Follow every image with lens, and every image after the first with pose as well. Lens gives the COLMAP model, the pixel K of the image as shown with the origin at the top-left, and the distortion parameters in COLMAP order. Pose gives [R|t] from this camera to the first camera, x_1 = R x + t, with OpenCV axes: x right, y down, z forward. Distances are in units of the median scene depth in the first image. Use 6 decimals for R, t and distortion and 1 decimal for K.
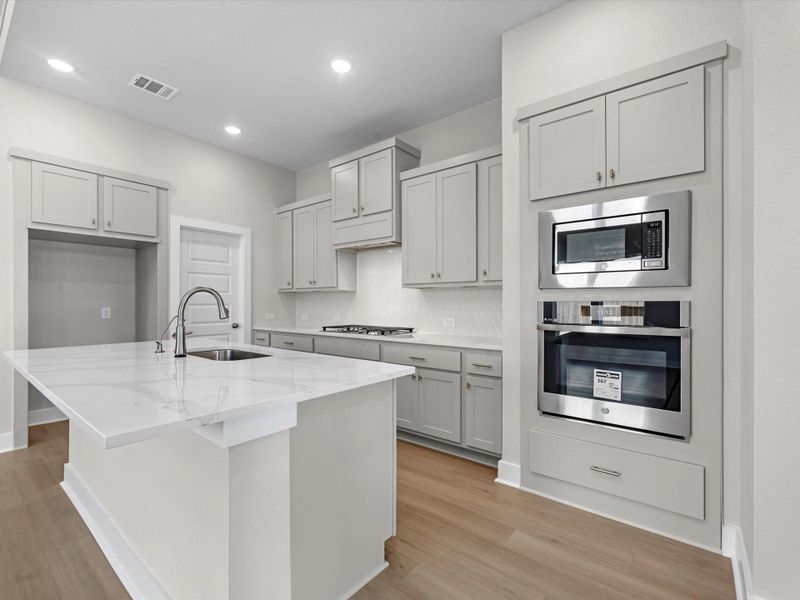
lens RADIAL K [[366.4, 0, 401.3], [0, 366.4, 301.2], [0, 0, 1]] dist [-0.000899, -0.000529]
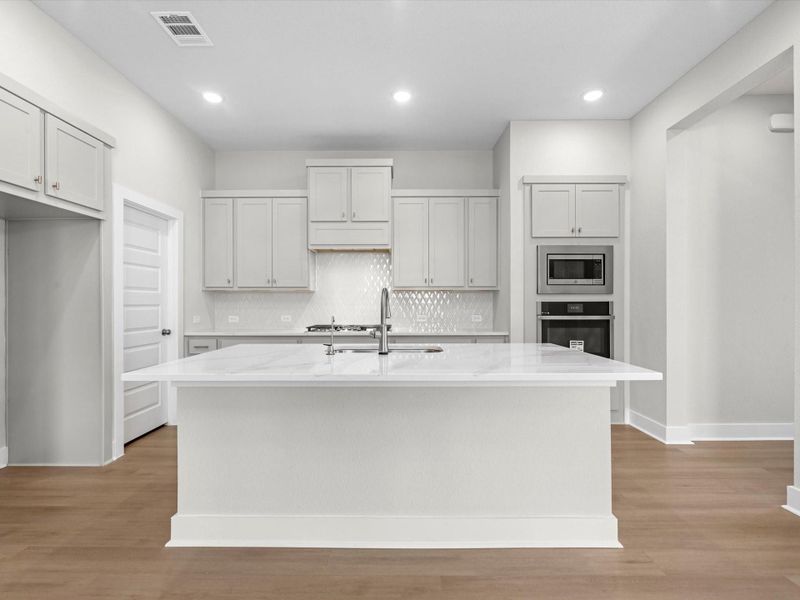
lens RADIAL K [[366.4, 0, 401.3], [0, 366.4, 301.2], [0, 0, 1]] dist [-0.000899, -0.000529]
pose [[0.785290, 0.000463, 0.619128, -0.717458], [-0.000618, 1.000000, 0.000037, -0.000680], [-0.619128, -0.000412, 0.785290, 0.081656]]
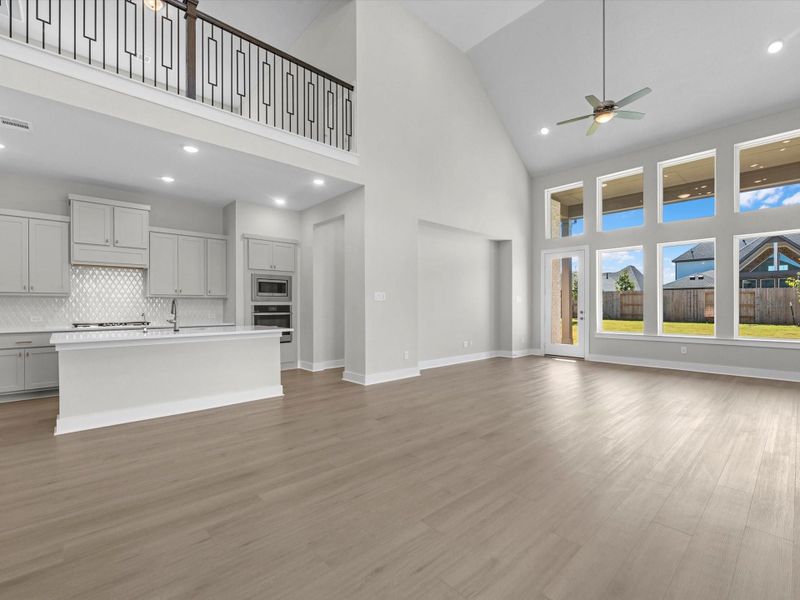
lens RADIAL K [[367.2, 0, 400.4], [0, 367.2, 306.3], [0, 0, 1]] dist [0.002035, 0.000257]
pose [[0.158344, -0.001244, 0.987383, -1.504475], [-0.001455, 0.999998, 0.001493, 0.003043], [-0.987383, -0.001673, 0.158342, -0.388058]]
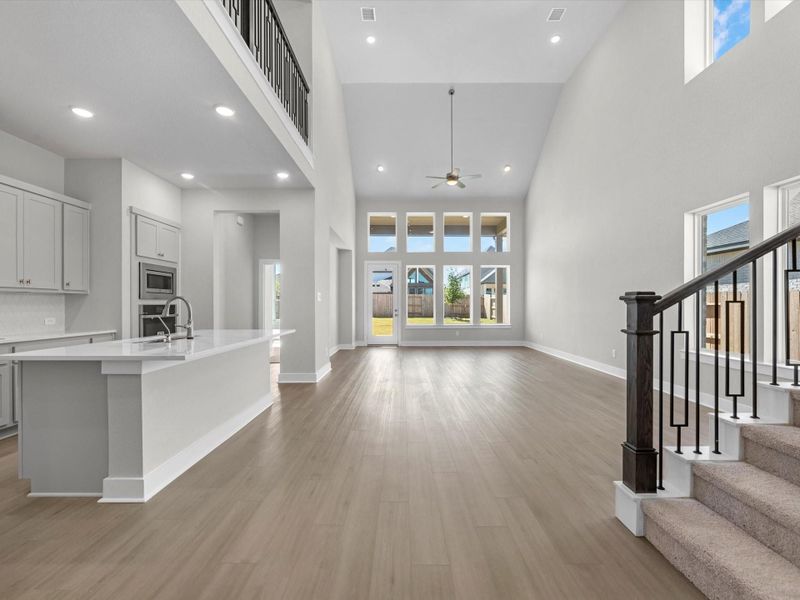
lens RADIAL K [[366.4, 0, 401.3], [0, 366.4, 301.2], [0, 0, 1]] dist [-0.000899, -0.000529]
pose [[-0.627470, 0.008398, 0.778595, -1.467575], [-0.001922, 0.999922, -0.012334, 0.002242], [-0.778638, -0.009236, -0.627405, 0.775382]]
